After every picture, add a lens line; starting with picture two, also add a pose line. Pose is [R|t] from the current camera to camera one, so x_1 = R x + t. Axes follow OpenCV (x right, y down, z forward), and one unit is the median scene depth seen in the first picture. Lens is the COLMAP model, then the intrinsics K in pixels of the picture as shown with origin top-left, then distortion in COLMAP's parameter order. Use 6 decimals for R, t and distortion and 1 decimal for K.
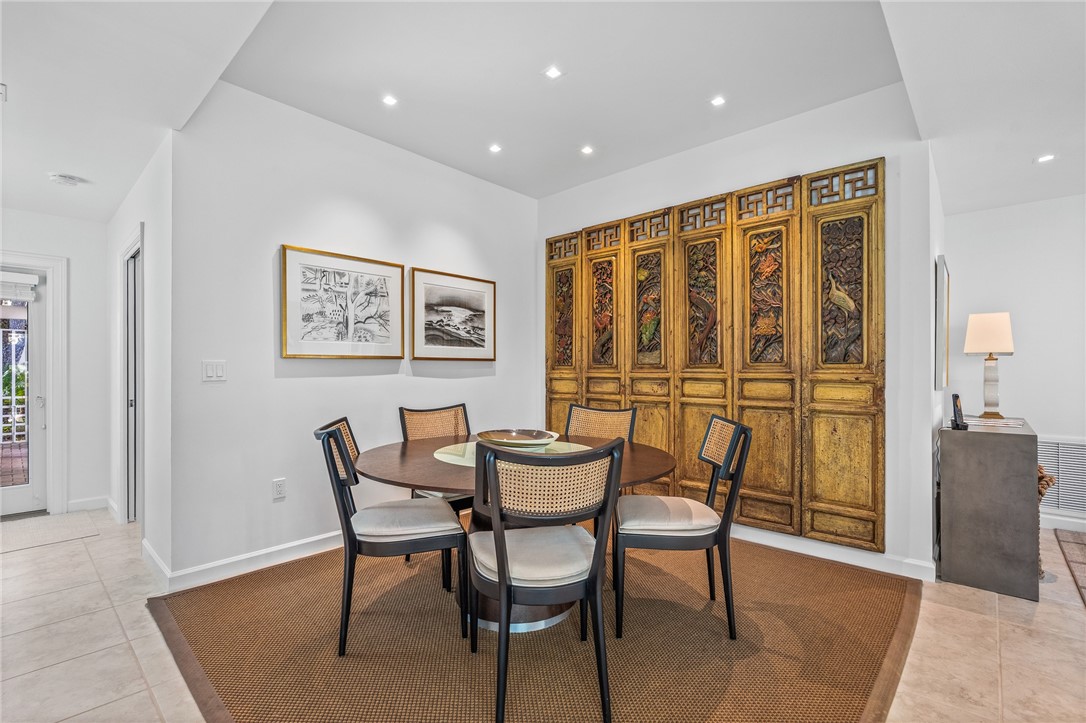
lens RADIAL K [[487.5, 0, 543.5], [0, 487.5, 367.8], [0, 0, 1]] dist [0.003450, 0.000357]
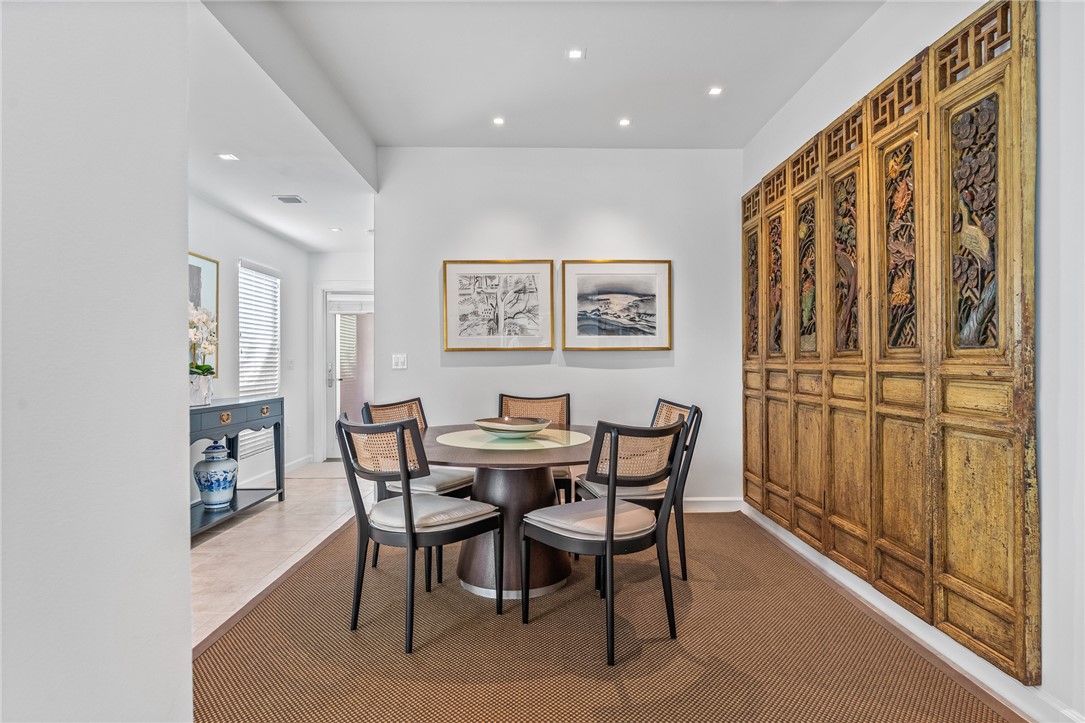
lens RADIAL K [[604.1, 0, 543.7], [0, 604.1, 358.9], [0, 0, 1]] dist [-0.007053, -0.000476]
pose [[0.687655, -0.004085, -0.726026, 0.683043], [0.005692, 0.999984, -0.000236, 0.001519], [0.726015, -0.003970, 0.687667, 0.102798]]
